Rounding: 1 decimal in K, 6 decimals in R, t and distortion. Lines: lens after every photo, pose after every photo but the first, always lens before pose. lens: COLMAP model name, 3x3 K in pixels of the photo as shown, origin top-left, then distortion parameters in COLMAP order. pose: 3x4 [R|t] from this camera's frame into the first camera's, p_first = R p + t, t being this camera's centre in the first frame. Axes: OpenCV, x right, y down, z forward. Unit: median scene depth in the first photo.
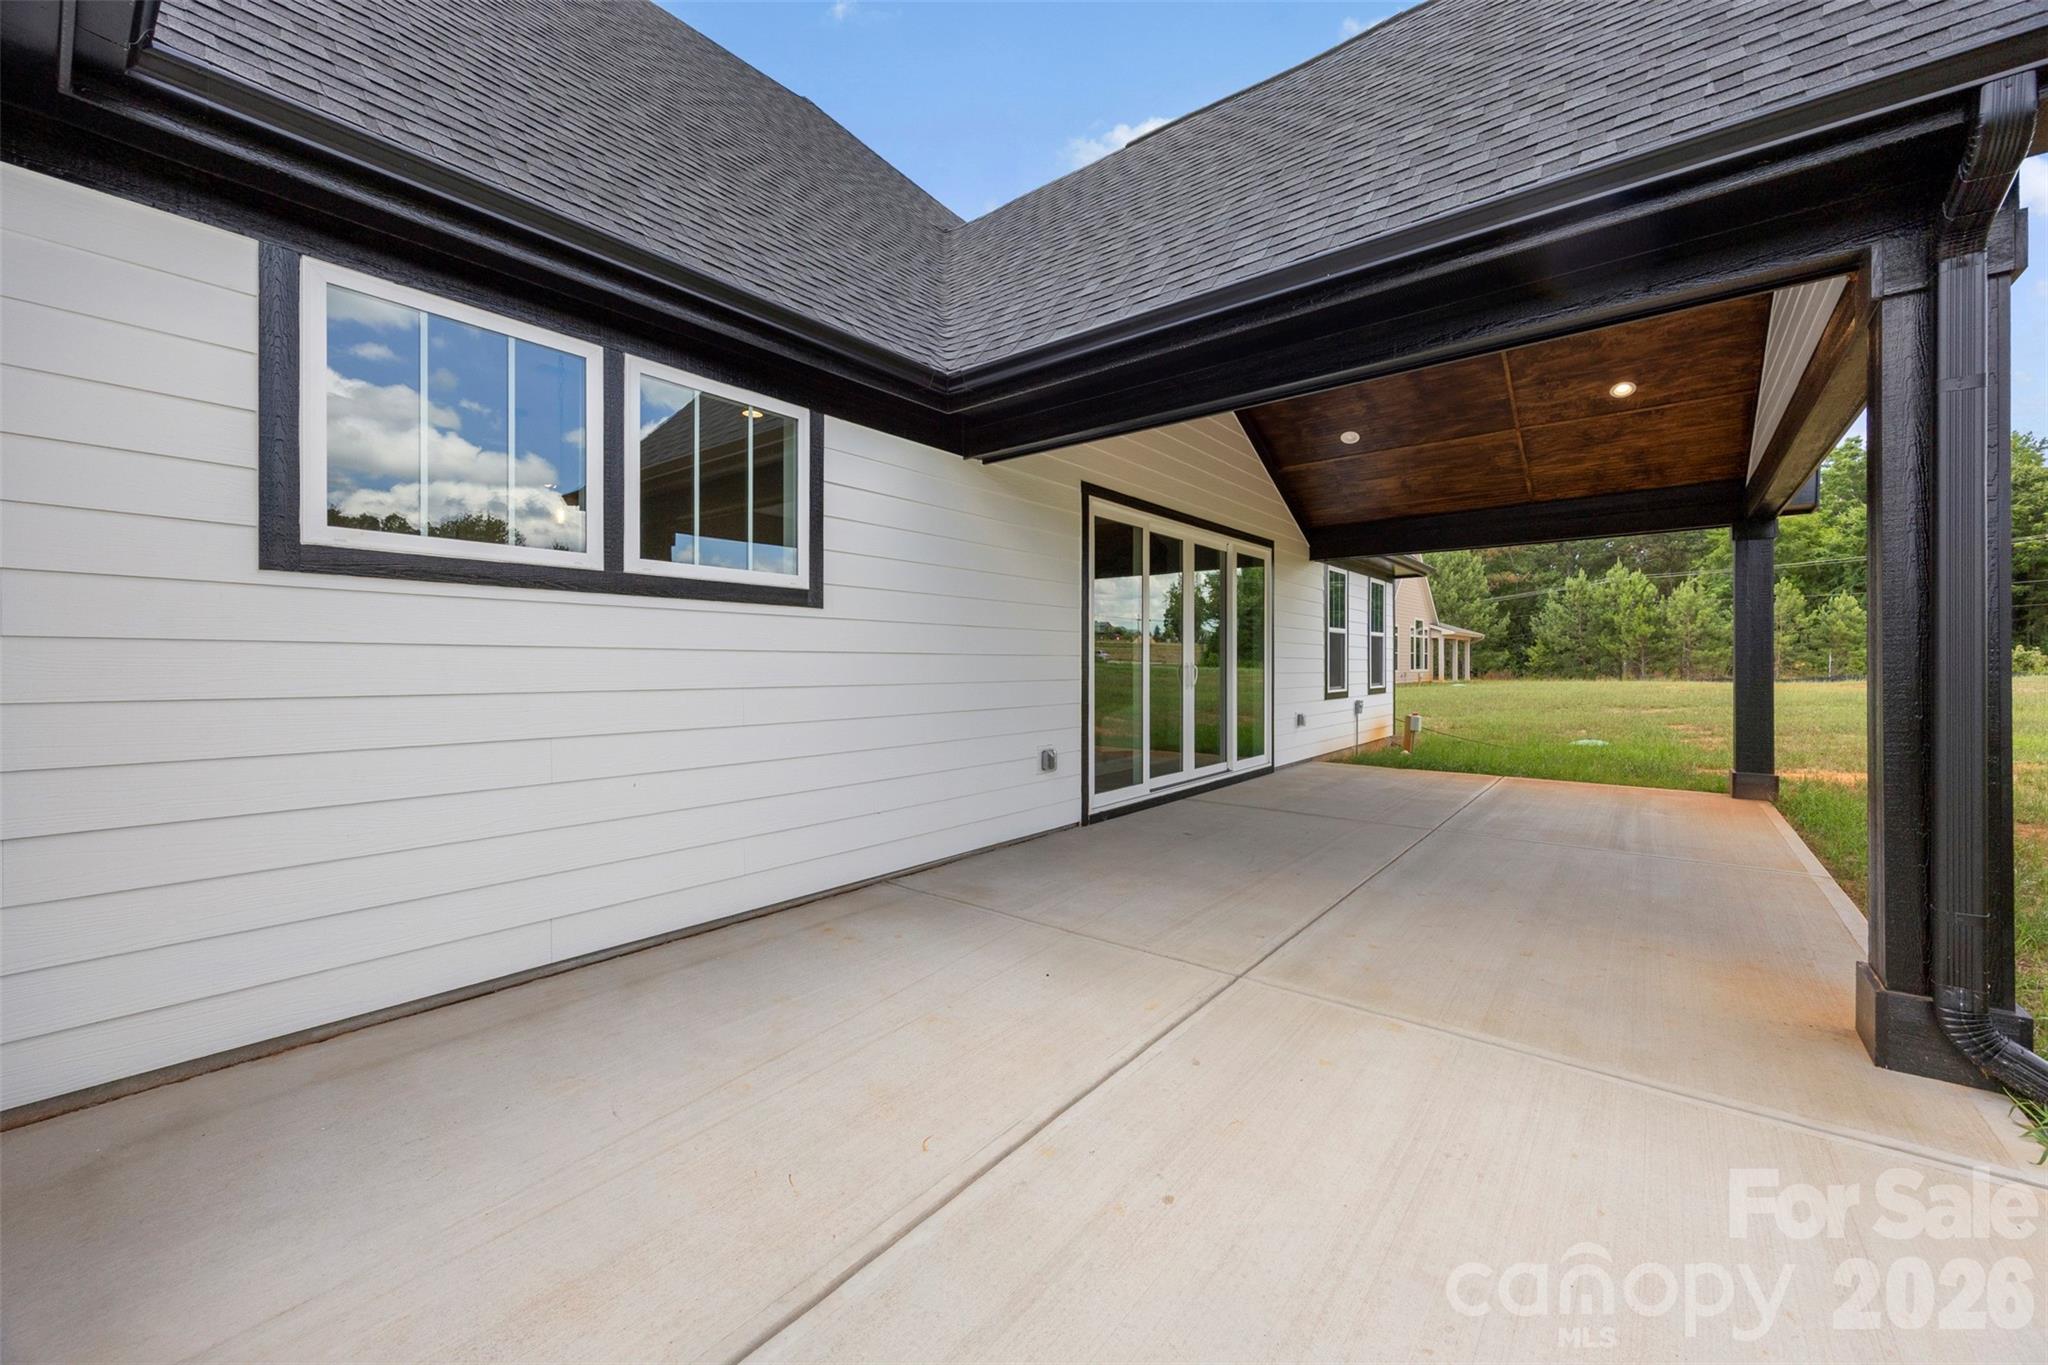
lens RADIAL K [[794.3, 0, 1033.7], [0, 794.3, 668.2], [0, 0, 1]] dist [-0.004427, -0.000343]
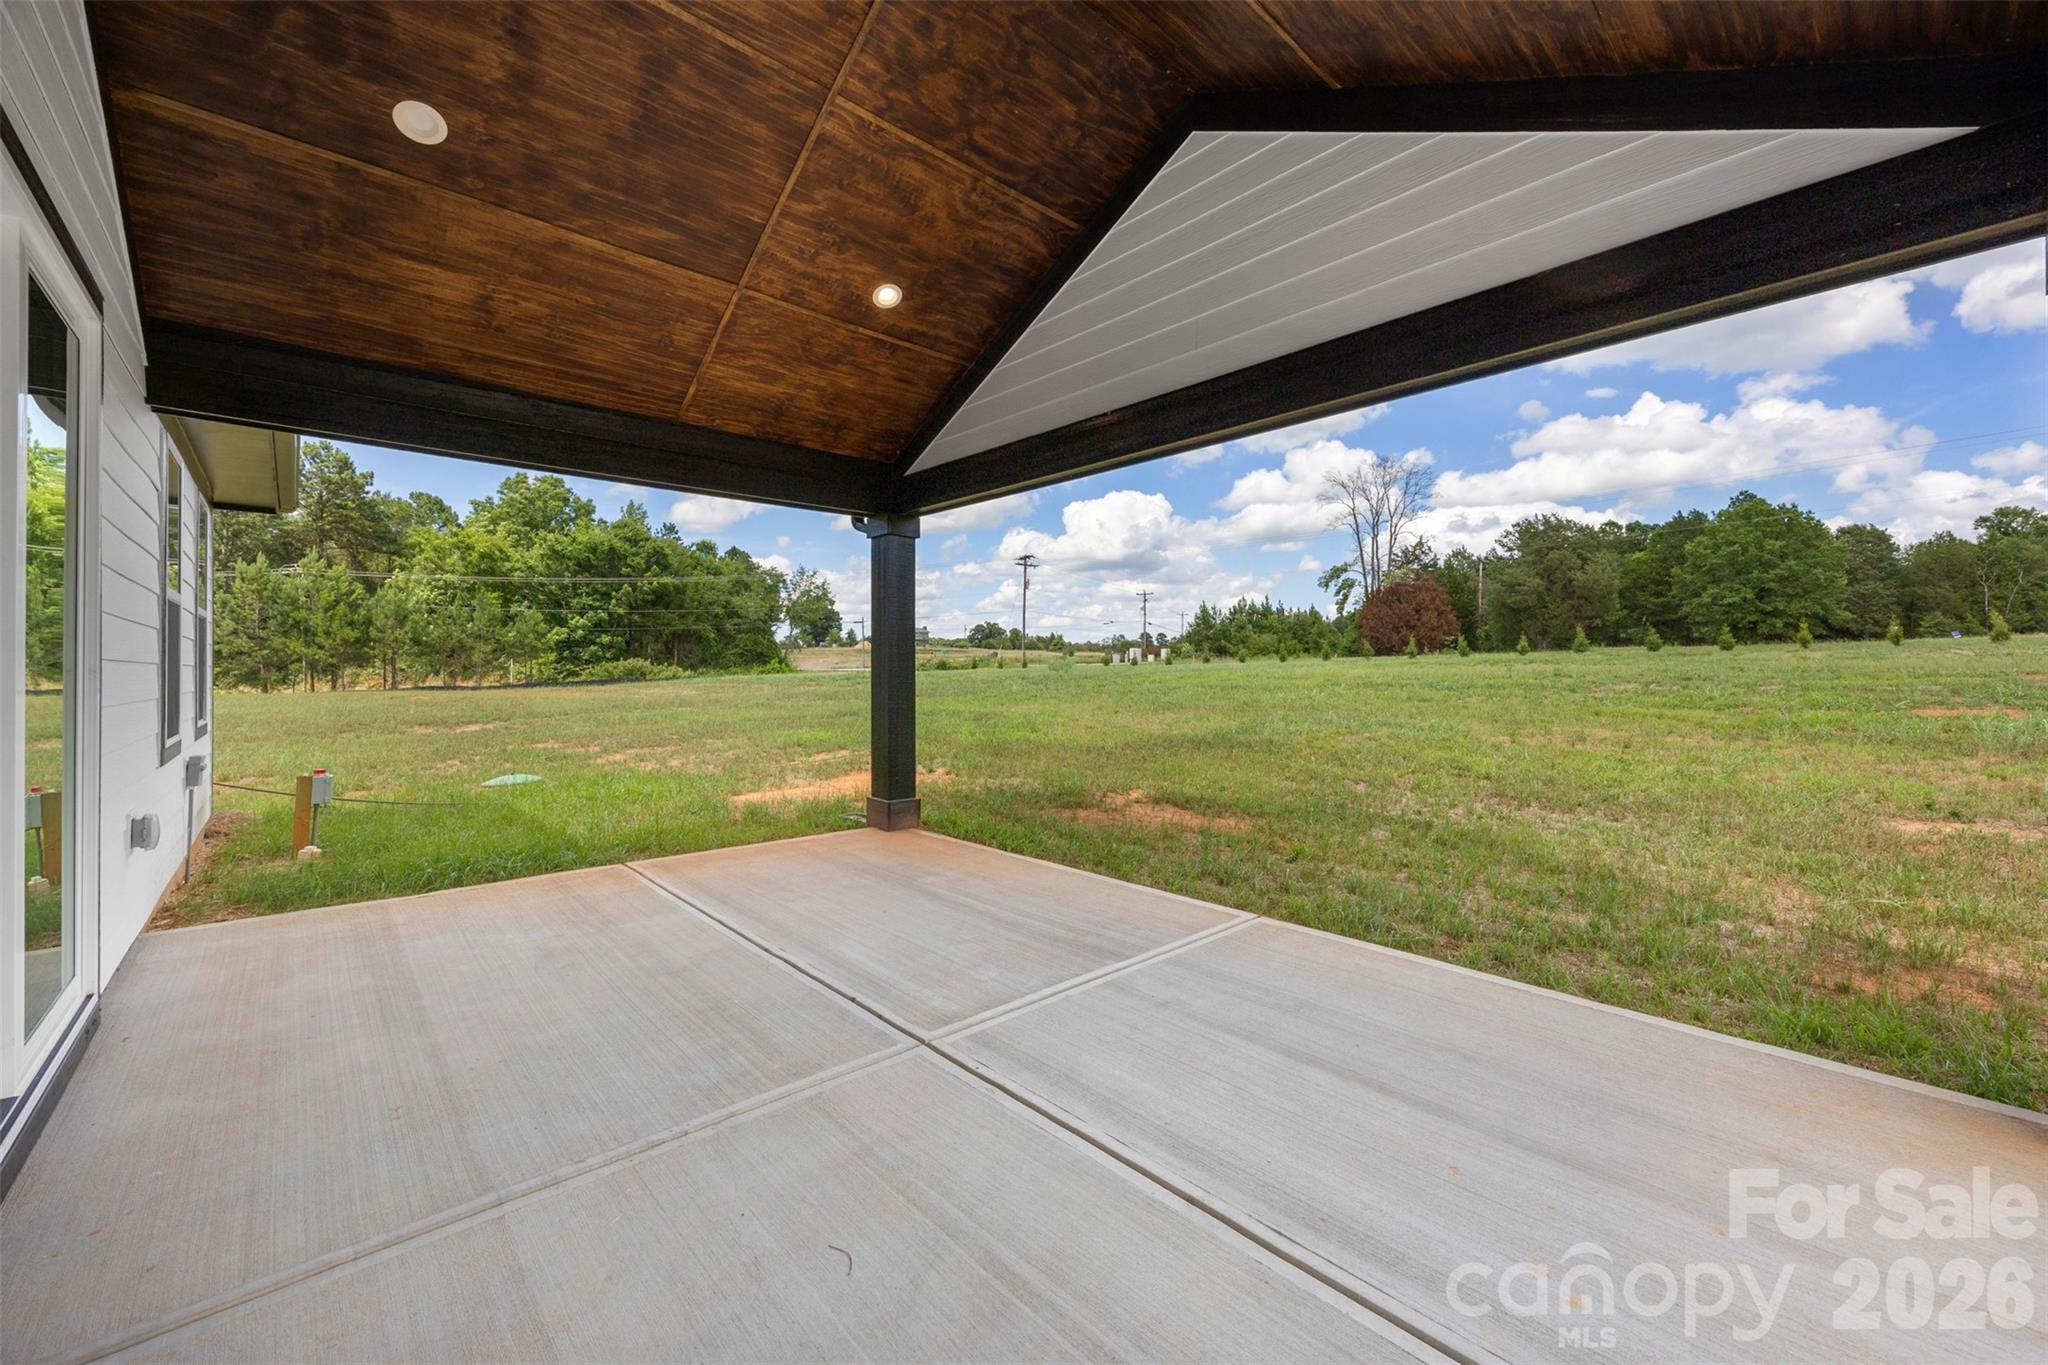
lens RADIAL K [[794.3, 0, 1028.3], [0, 794.3, 666.8], [0, 0, 1]] dist [-0.004427, -0.000343]
pose [[0.141770, 0.010182, 0.989847, 0.030188], [0.000112, 0.999947, -0.010302, -0.005216], [-0.989900, 0.001571, 0.141761, 0.421602]]
